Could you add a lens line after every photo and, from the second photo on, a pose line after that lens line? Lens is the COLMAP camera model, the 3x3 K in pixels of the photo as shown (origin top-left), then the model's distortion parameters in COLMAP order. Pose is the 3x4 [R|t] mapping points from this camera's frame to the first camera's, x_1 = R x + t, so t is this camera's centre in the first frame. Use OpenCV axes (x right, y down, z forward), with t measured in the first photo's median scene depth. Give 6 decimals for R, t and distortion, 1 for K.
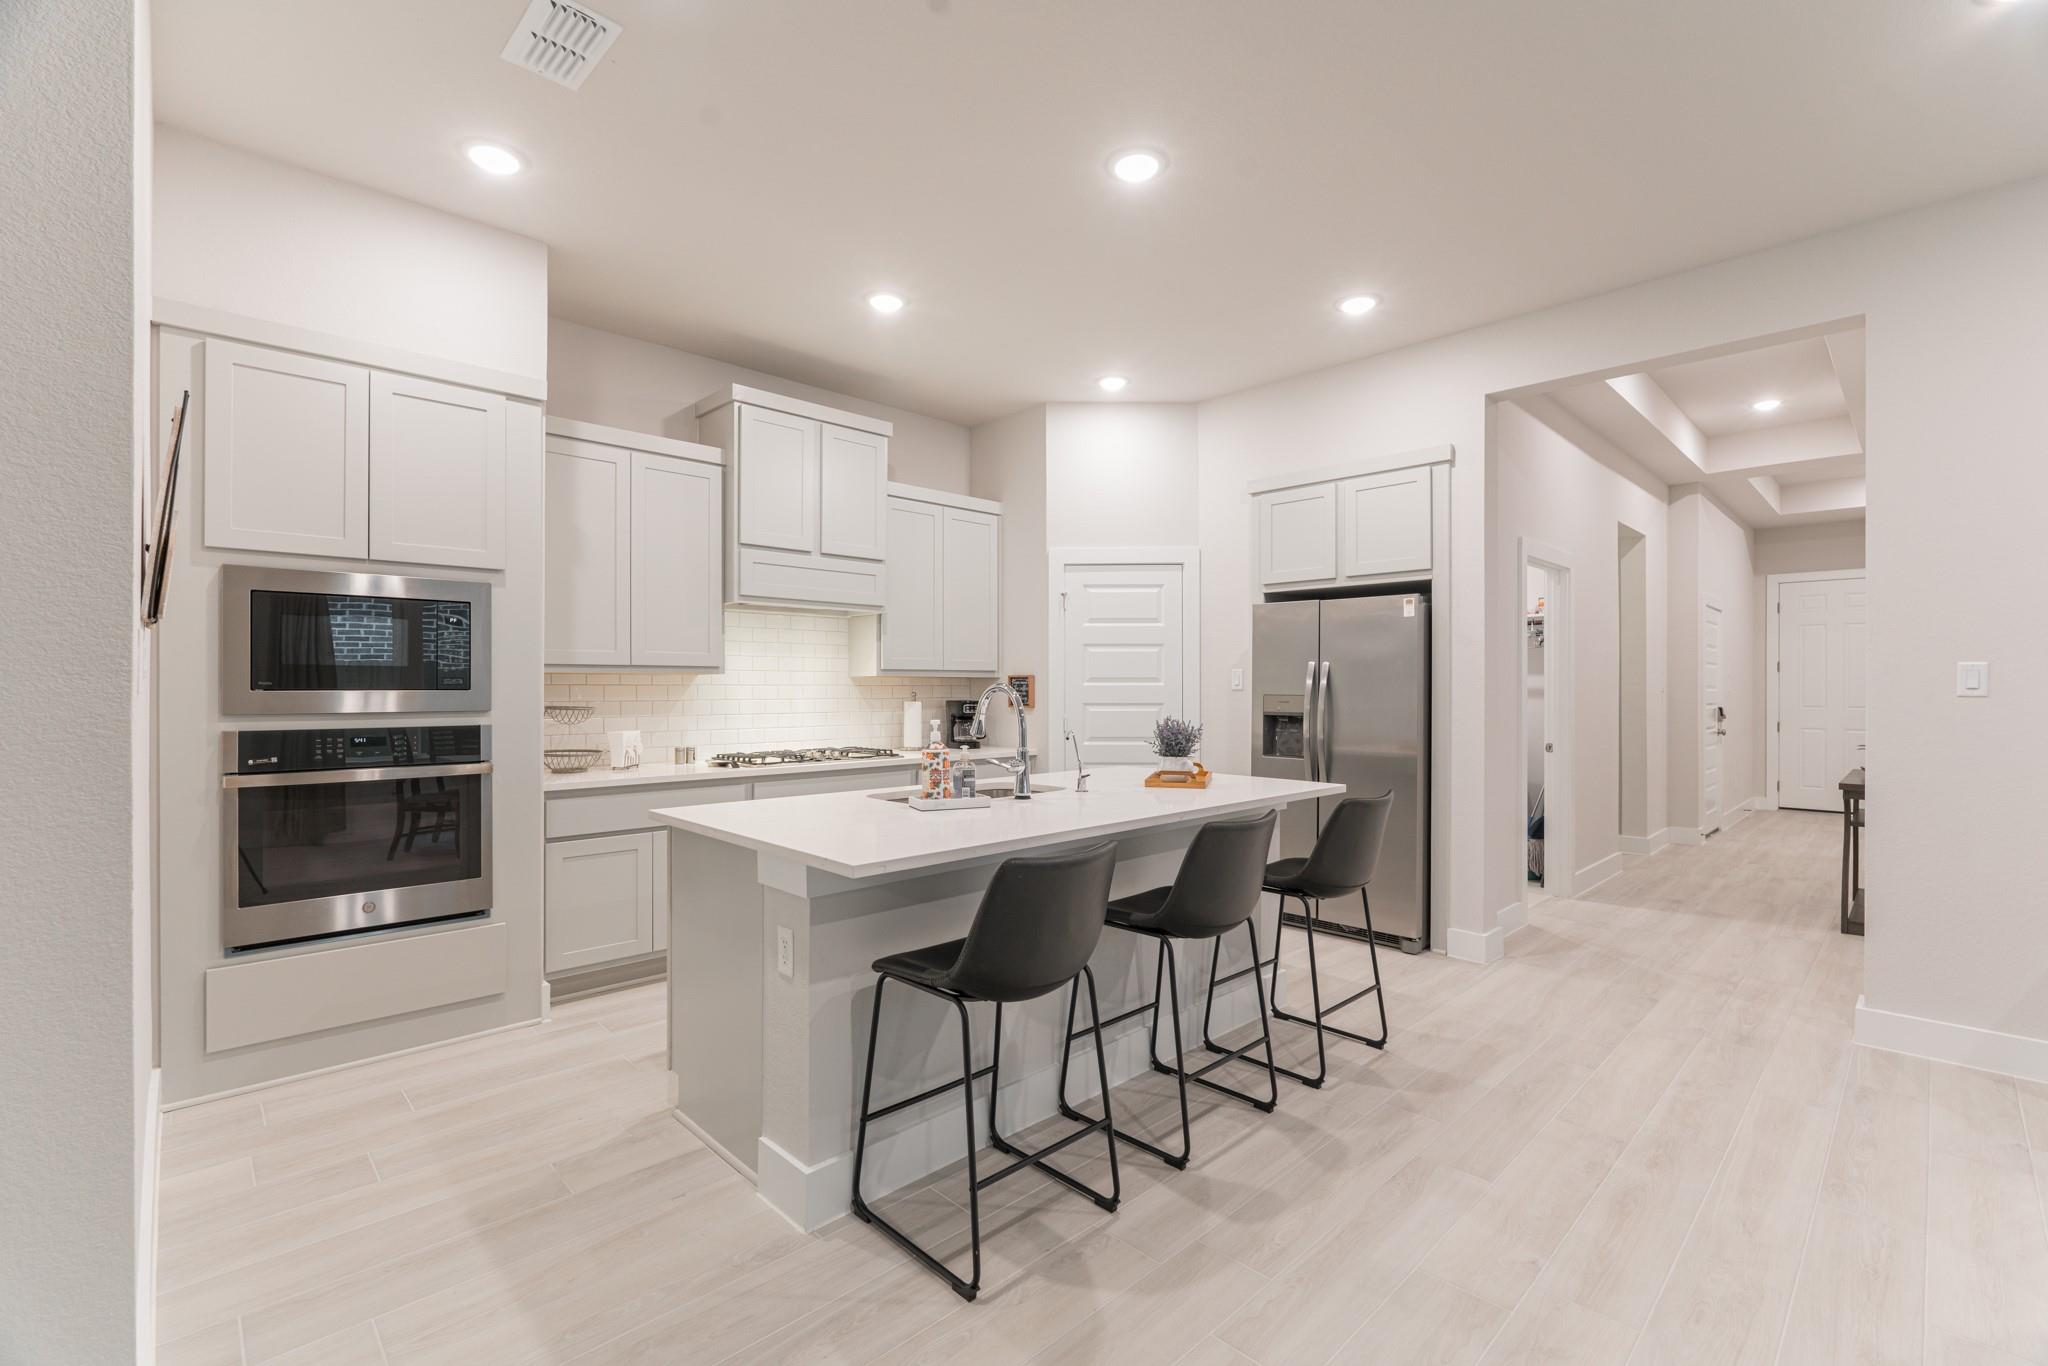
lens RADIAL K [[892.0, 0, 1024.0], [0, 892.0, 683.0], [0, 0, 1]] dist [-0.008526, 0.000505]
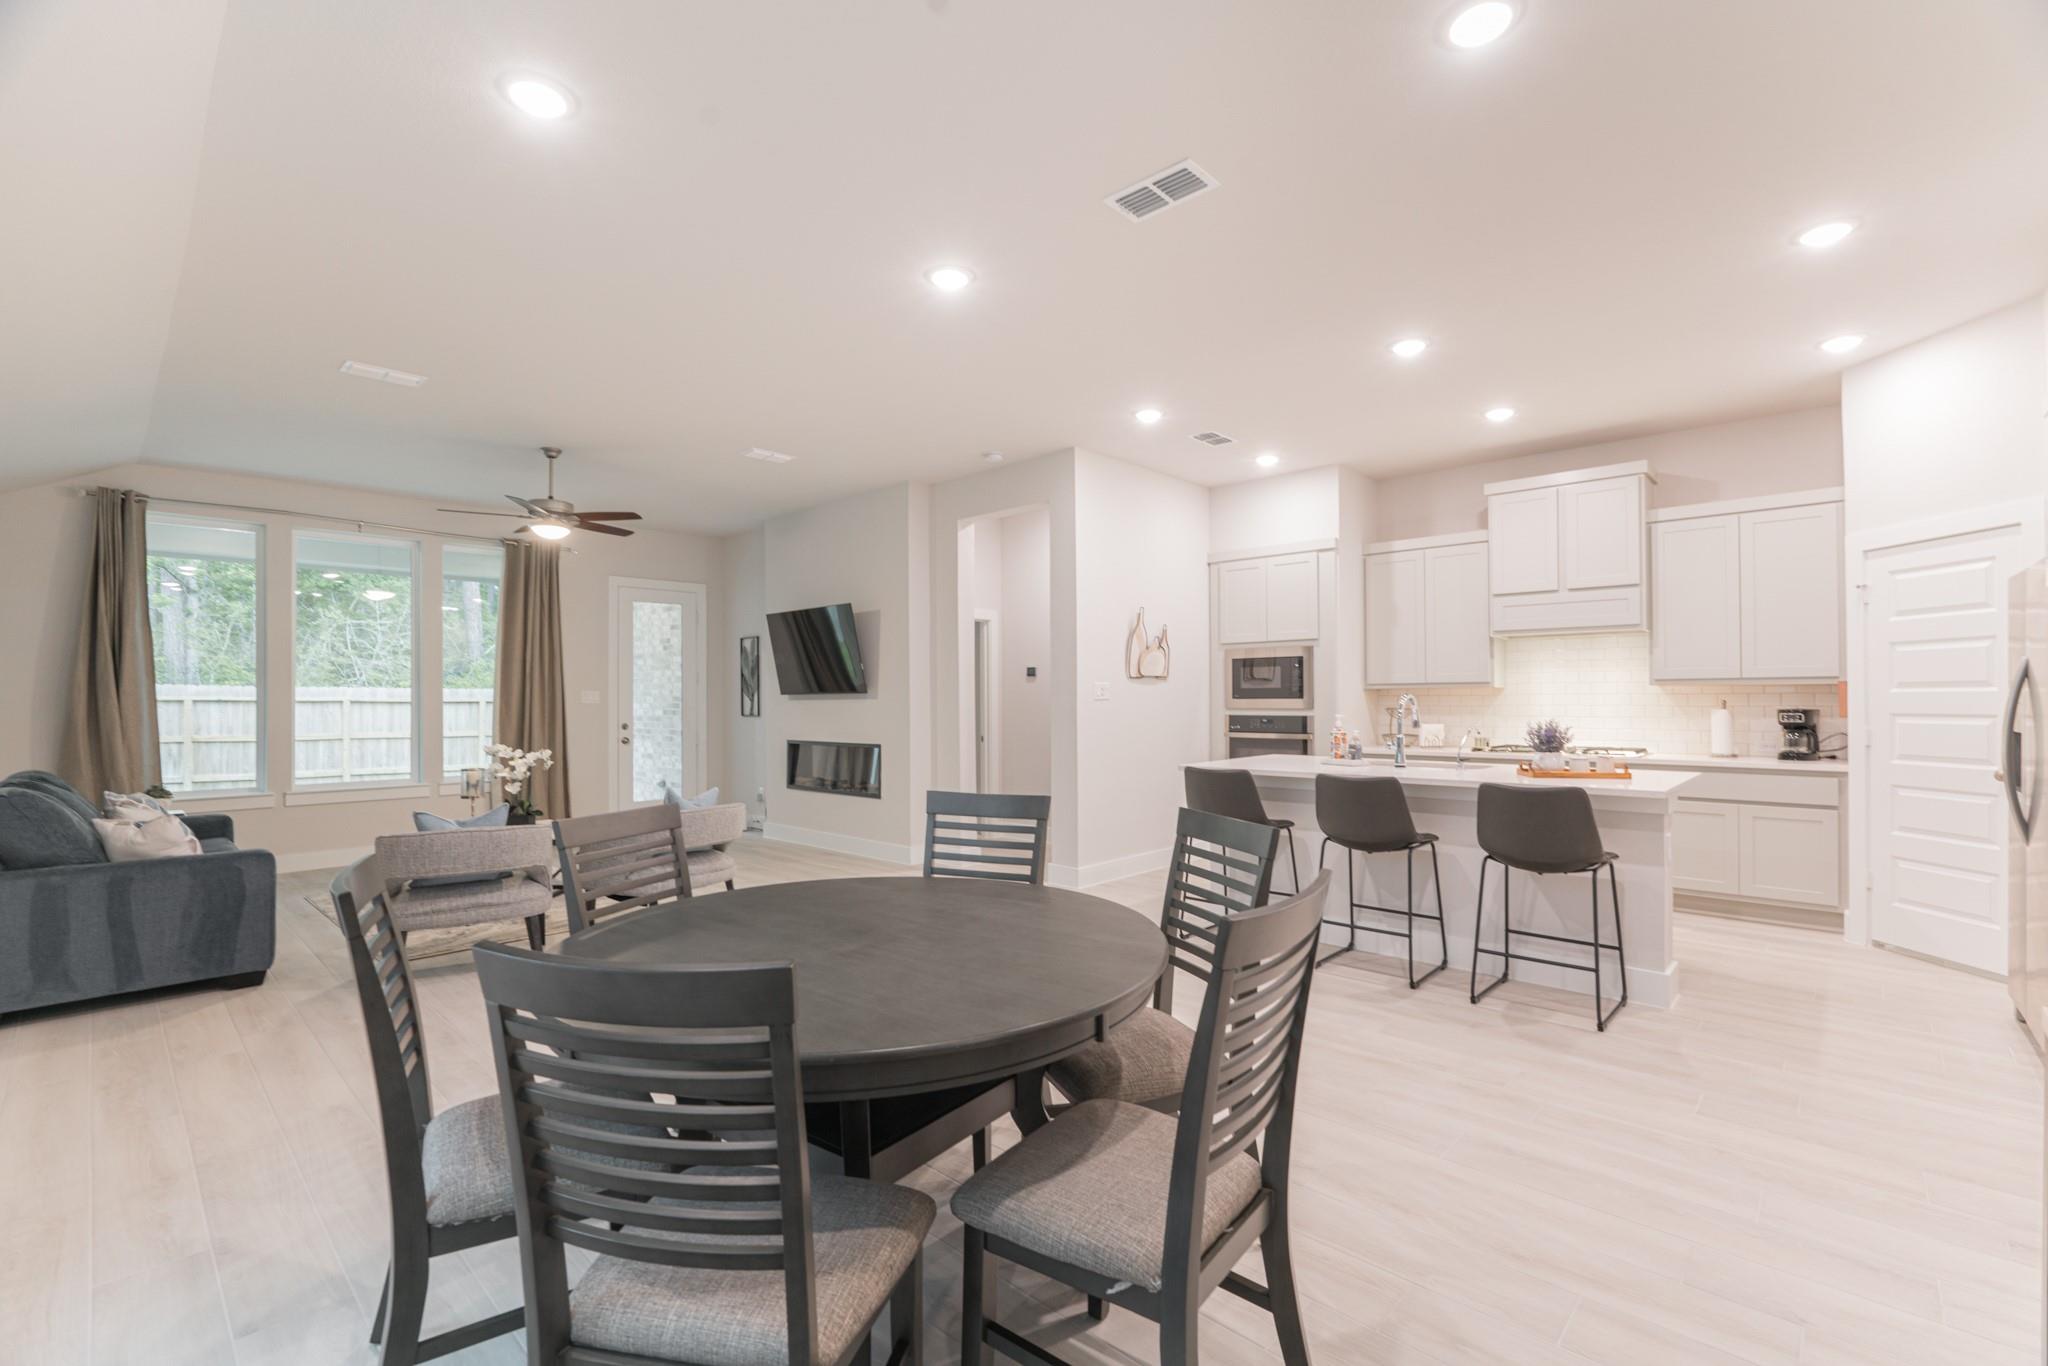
lens RADIAL K [[879.7, 0, 1033.5], [0, 879.7, 692.5], [0, 0, 1]] dist [-0.014861, 0.000869]
pose [[0.060357, -0.008932, -0.998137, 1.036702], [0.008552, 0.999928, -0.008431, 0.003974], [0.998140, -0.008028, 0.060429, 0.186989]]
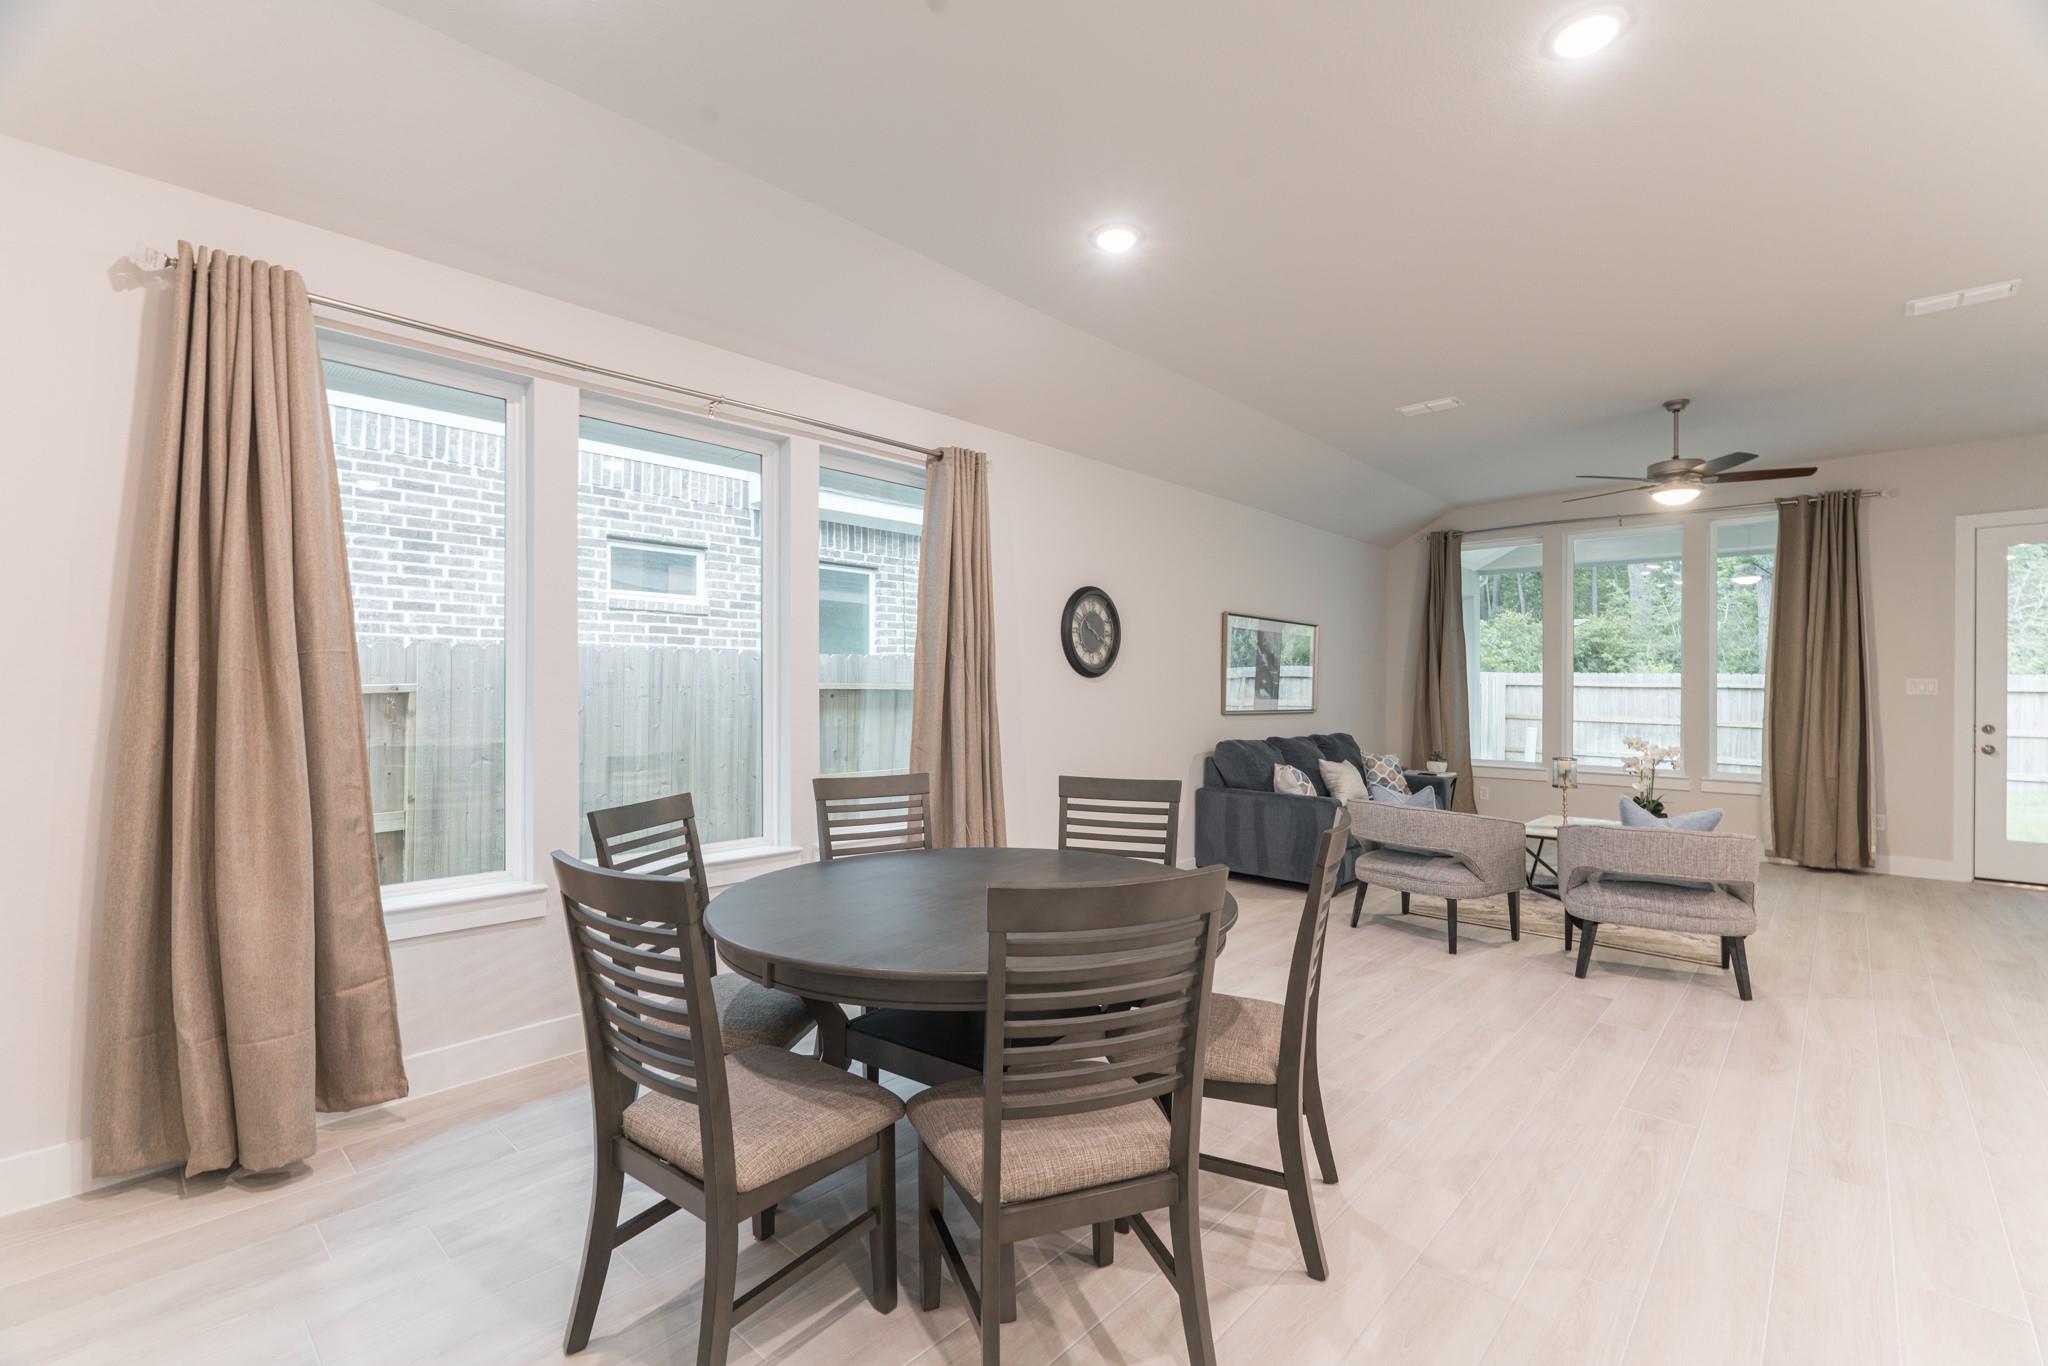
lens RADIAL K [[892.4, 0, 1026.8], [0, 892.4, 686.3], [0, 0, 1]] dist [-0.012297, 0.000468]
pose [[-0.998402, -0.005822, -0.056202, 0.577697], [-0.005569, 0.999974, -0.004651, 0.004024], [0.056228, -0.004331, -0.998409, 0.667359]]
